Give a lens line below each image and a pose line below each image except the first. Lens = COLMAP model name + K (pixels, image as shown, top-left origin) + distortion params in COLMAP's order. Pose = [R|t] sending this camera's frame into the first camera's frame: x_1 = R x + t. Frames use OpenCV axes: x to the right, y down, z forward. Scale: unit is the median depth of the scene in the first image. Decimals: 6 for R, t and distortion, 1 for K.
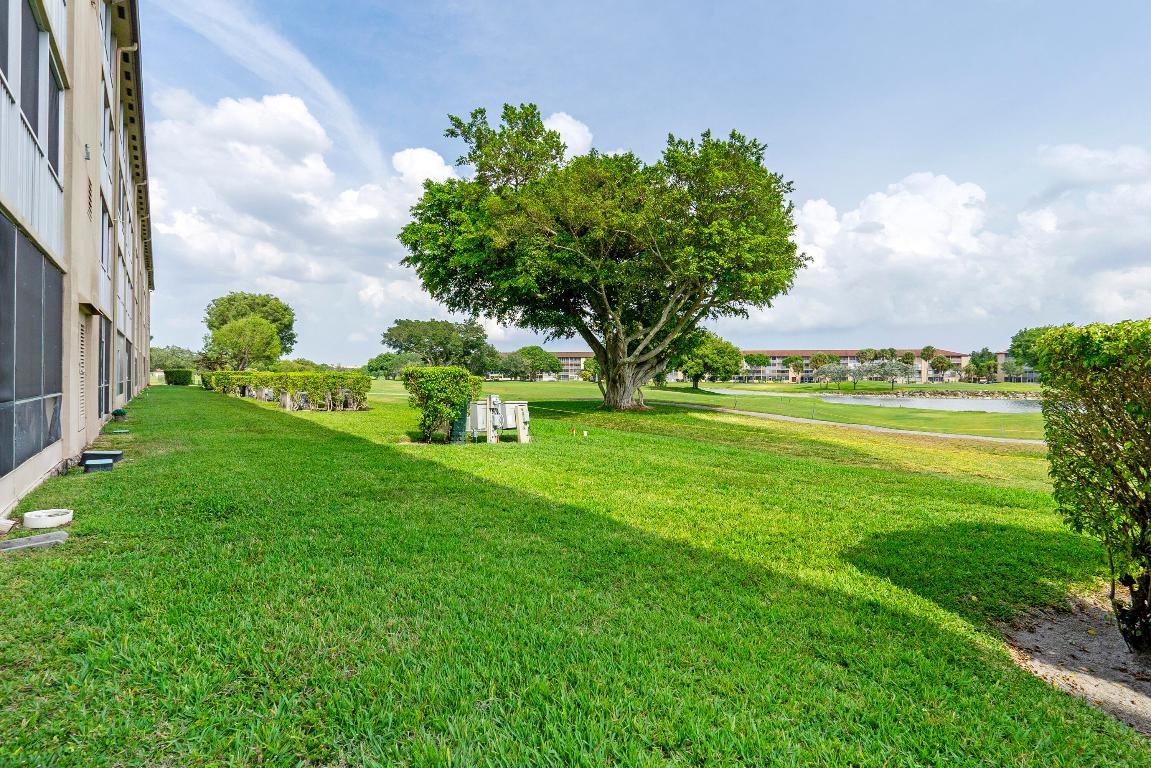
lens RADIAL K [[531.1, 0, 600.2], [0, 531.1, 374.1], [0, 0, 1]] dist [0.034983, -0.000015]
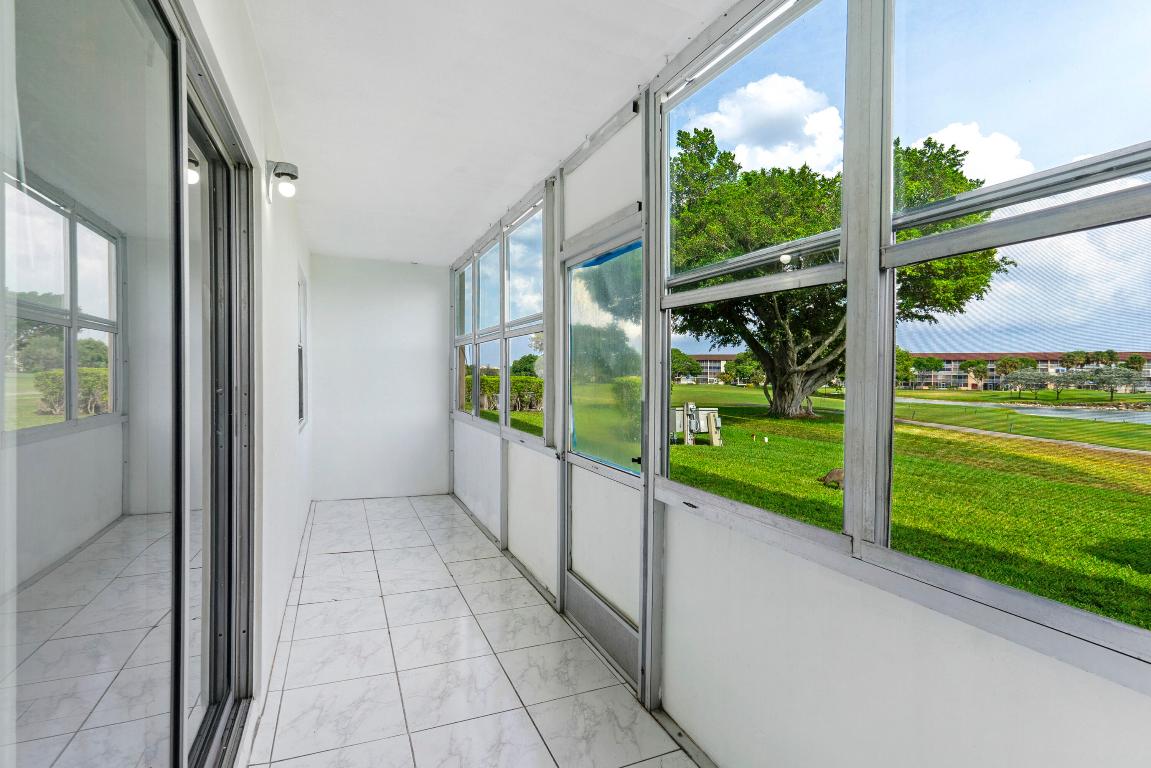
lens RADIAL K [[538.9, 0, 575.5], [0, 538.9, 384.0], [0, 0, 1]] dist [-0.001767, 0.000293]
pose [[0.960776, 0.012974, -0.277020, -0.067888], [-0.008538, 0.999815, 0.017214, -0.010524], [0.277193, -0.014173, 0.960710, -0.099484]]
